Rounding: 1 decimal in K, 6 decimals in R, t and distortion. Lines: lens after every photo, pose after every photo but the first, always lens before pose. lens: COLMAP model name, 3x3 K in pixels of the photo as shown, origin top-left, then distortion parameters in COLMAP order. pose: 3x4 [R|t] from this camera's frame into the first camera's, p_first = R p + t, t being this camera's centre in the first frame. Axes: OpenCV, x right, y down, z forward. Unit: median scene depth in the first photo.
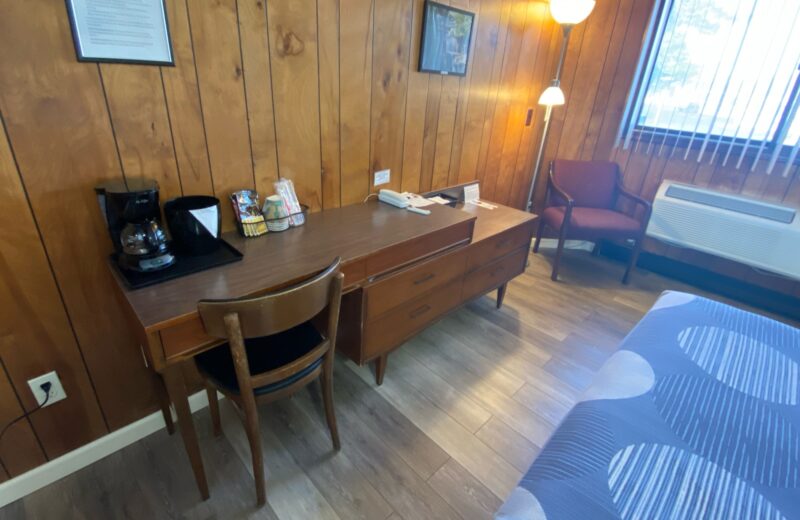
lens RADIAL K [[372.9, 0, 402.9], [0, 372.9, 249.8], [0, 0, 1]] dist [0.000449, -0.000057]
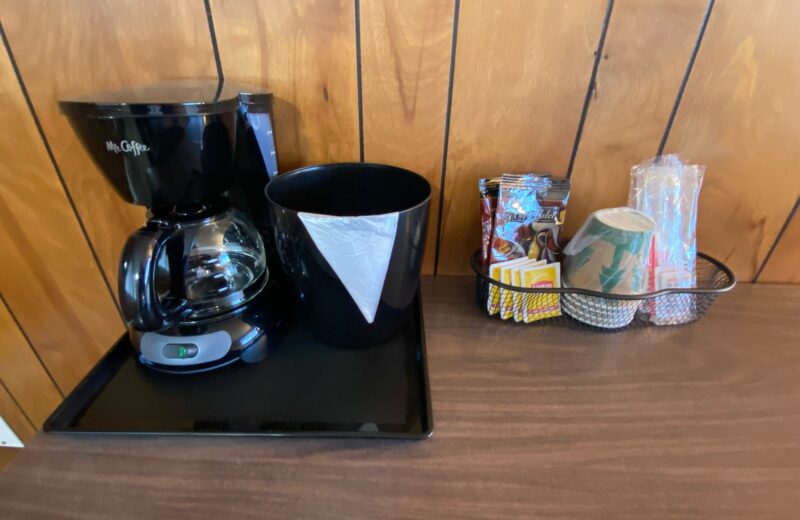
lens RADIAL K [[379.9, 0, 400.0], [0, 379.9, 260.0], [0, 0, 1]] dist [-0.000306, -0.000153]
pose [[0.696545, 0.319229, -0.642586, -0.264378], [-0.278761, 0.945622, 0.167605, -0.110575], [0.661148, 0.062383, 0.747657, 0.667609]]
